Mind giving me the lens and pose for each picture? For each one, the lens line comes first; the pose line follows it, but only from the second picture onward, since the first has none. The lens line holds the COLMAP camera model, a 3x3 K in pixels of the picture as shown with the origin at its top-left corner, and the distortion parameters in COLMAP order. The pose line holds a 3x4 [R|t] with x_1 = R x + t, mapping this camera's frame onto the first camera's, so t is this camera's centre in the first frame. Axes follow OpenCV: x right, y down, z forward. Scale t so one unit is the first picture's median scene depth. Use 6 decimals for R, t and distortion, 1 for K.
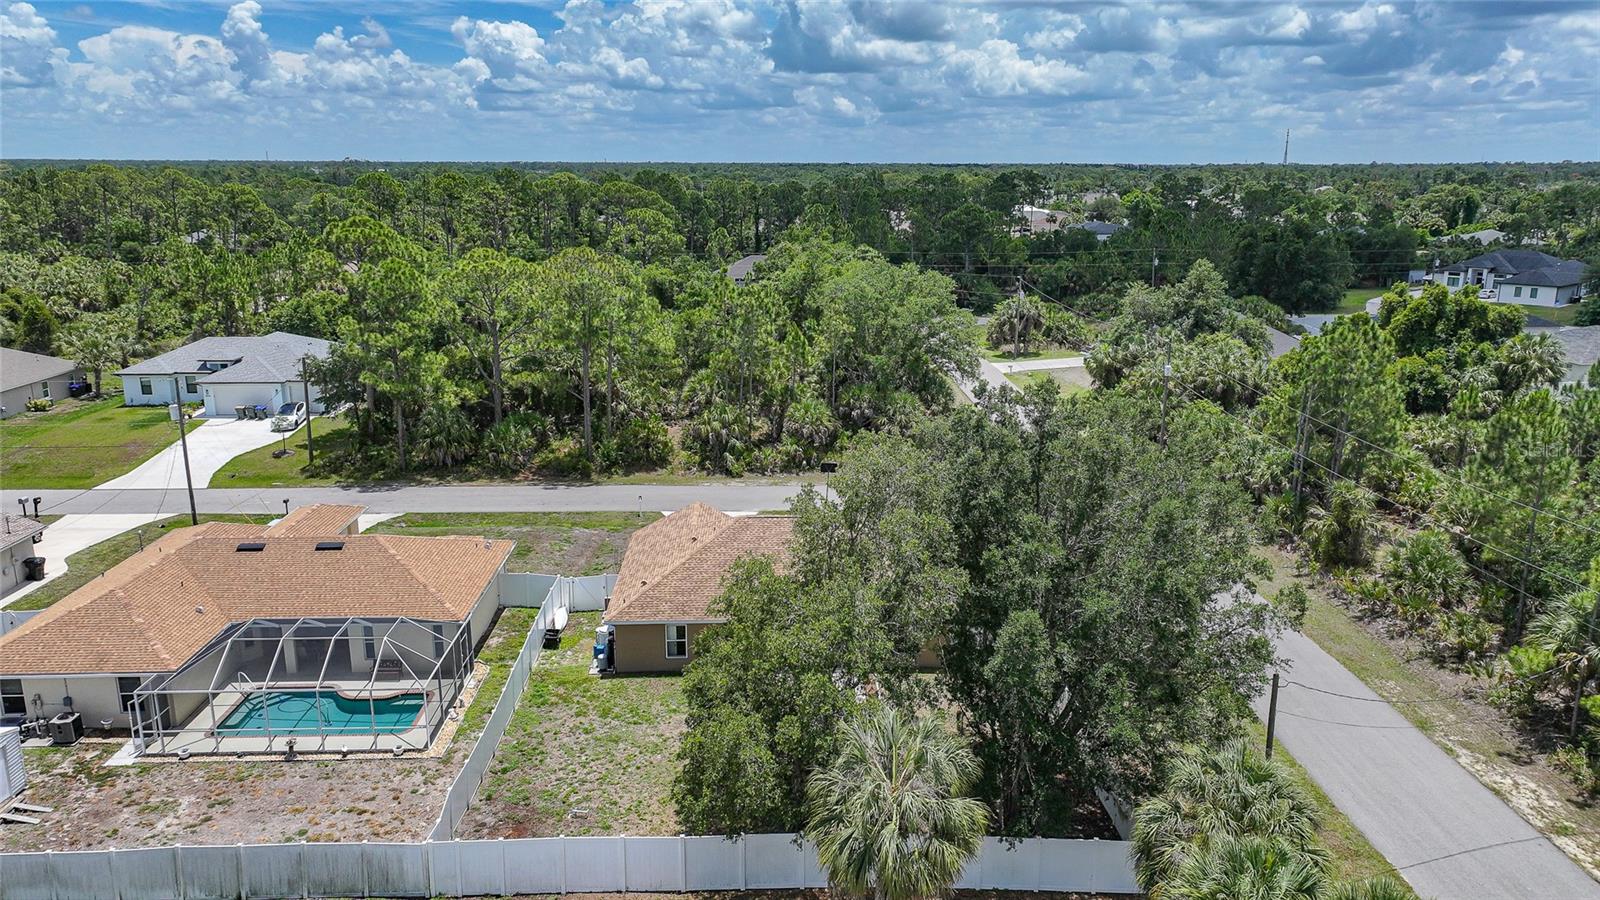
lens RADIAL K [[1116.4, 0, 808.8], [0, 1116.4, 448.8], [0, 0, 1]] dist [-0.006110, 0.020105]
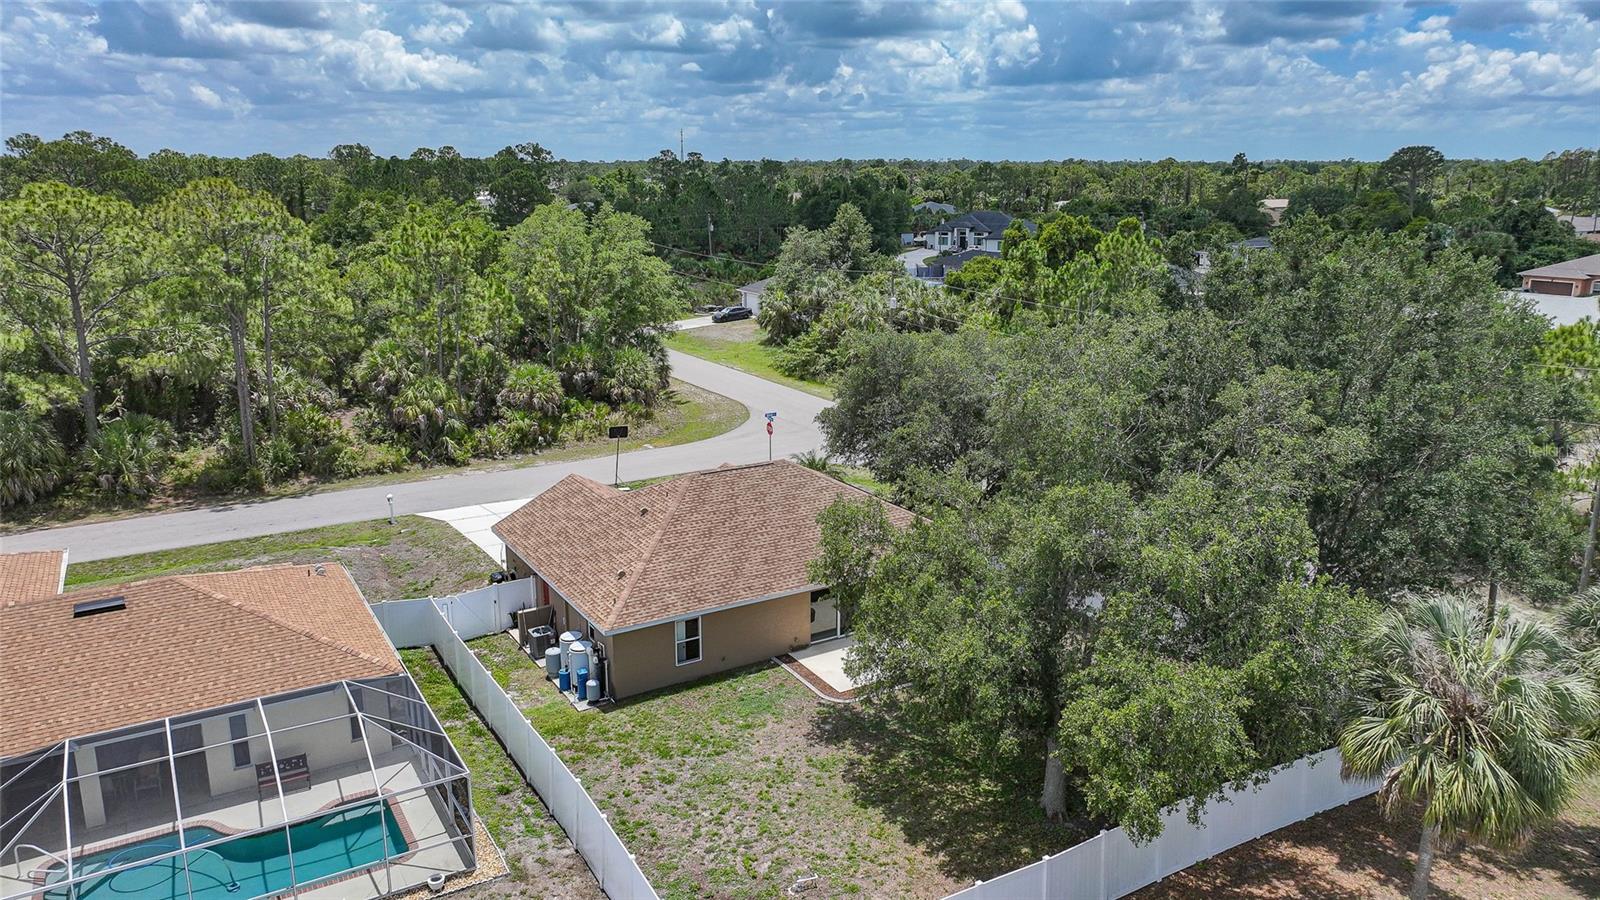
lens RADIAL K [[1116.4, 0, 808.8], [0, 1116.4, 448.8], [0, 0, 1]] dist [-0.006110, 0.020105]
pose [[0.874019, -0.118747, 0.471158, -0.224395], [0.118282, 0.992505, 0.030723, 0.018046], [-0.471275, 0.028877, 0.881514, 0.173713]]
